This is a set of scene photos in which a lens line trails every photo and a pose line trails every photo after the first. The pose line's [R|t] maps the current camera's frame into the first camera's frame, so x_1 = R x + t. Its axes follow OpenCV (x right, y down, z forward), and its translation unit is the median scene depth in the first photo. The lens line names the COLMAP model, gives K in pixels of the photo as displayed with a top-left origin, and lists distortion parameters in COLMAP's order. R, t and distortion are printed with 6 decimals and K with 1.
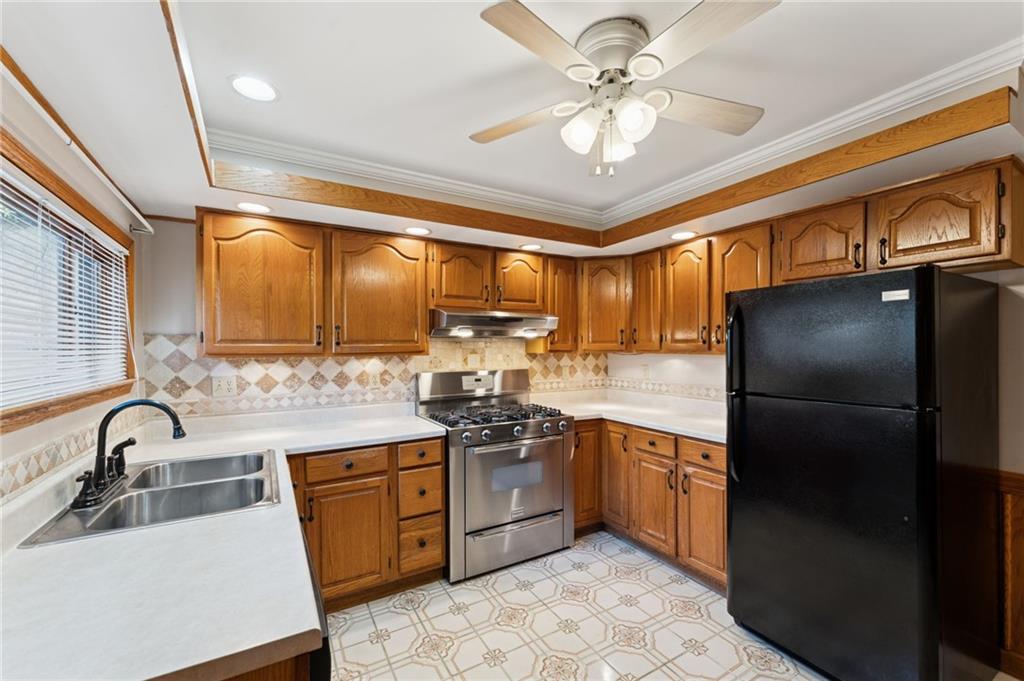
lens RADIAL K [[411.9, 0, 508.4], [0, 411.9, 348.5], [0, 0, 1]] dist [-0.000703, -0.000078]
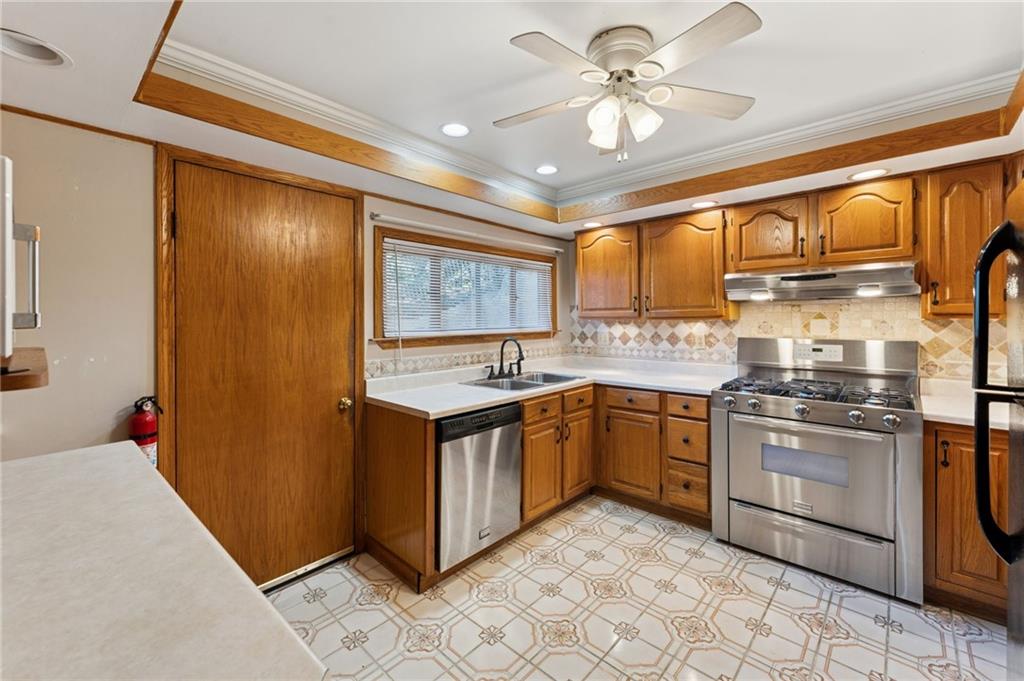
lens RADIAL K [[414.2, 0, 509.3], [0, 414.2, 318.3], [0, 0, 1]] dist [0.000241, -0.000067]
pose [[0.290031, 0.002101, -0.957015, 0.683998], [0.006546, 0.999970, 0.004180, 0.005635], [0.956995, -0.007477, 0.290009, 0.194647]]
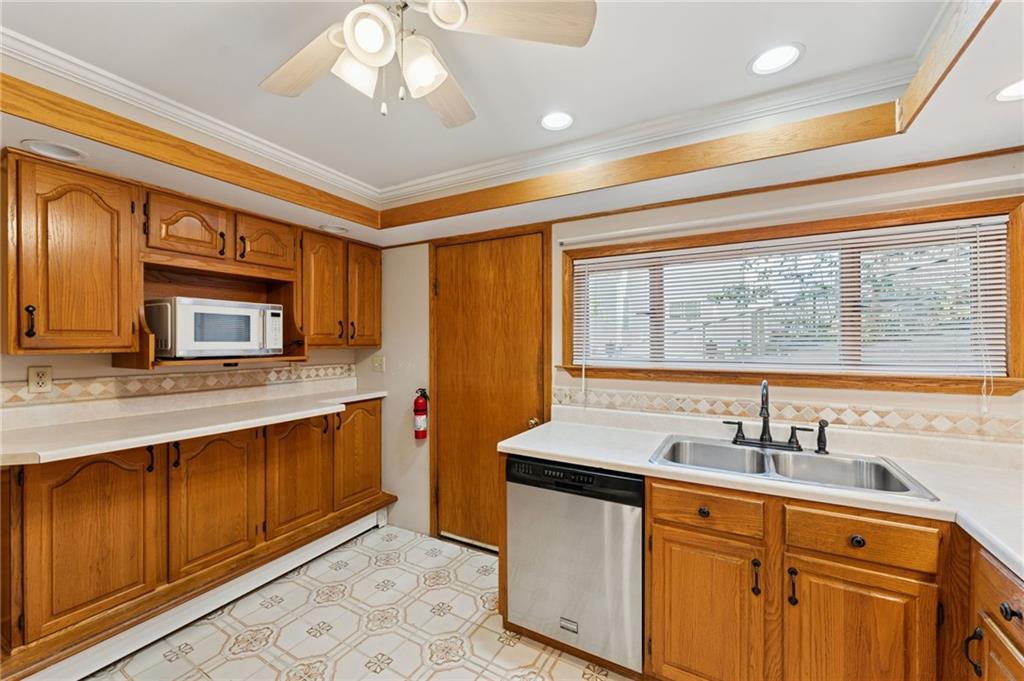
lens RADIAL K [[408.8, 0, 512.0], [0, 408.8, 340.5], [0, 0, 1]] dist [-0.000606, -0.000092]
pose [[-0.867011, 0.000957, -0.498287, 0.235986], [0.003589, 0.999984, -0.004323, 0.001576], [0.498275, -0.005536, -0.867001, 0.940834]]
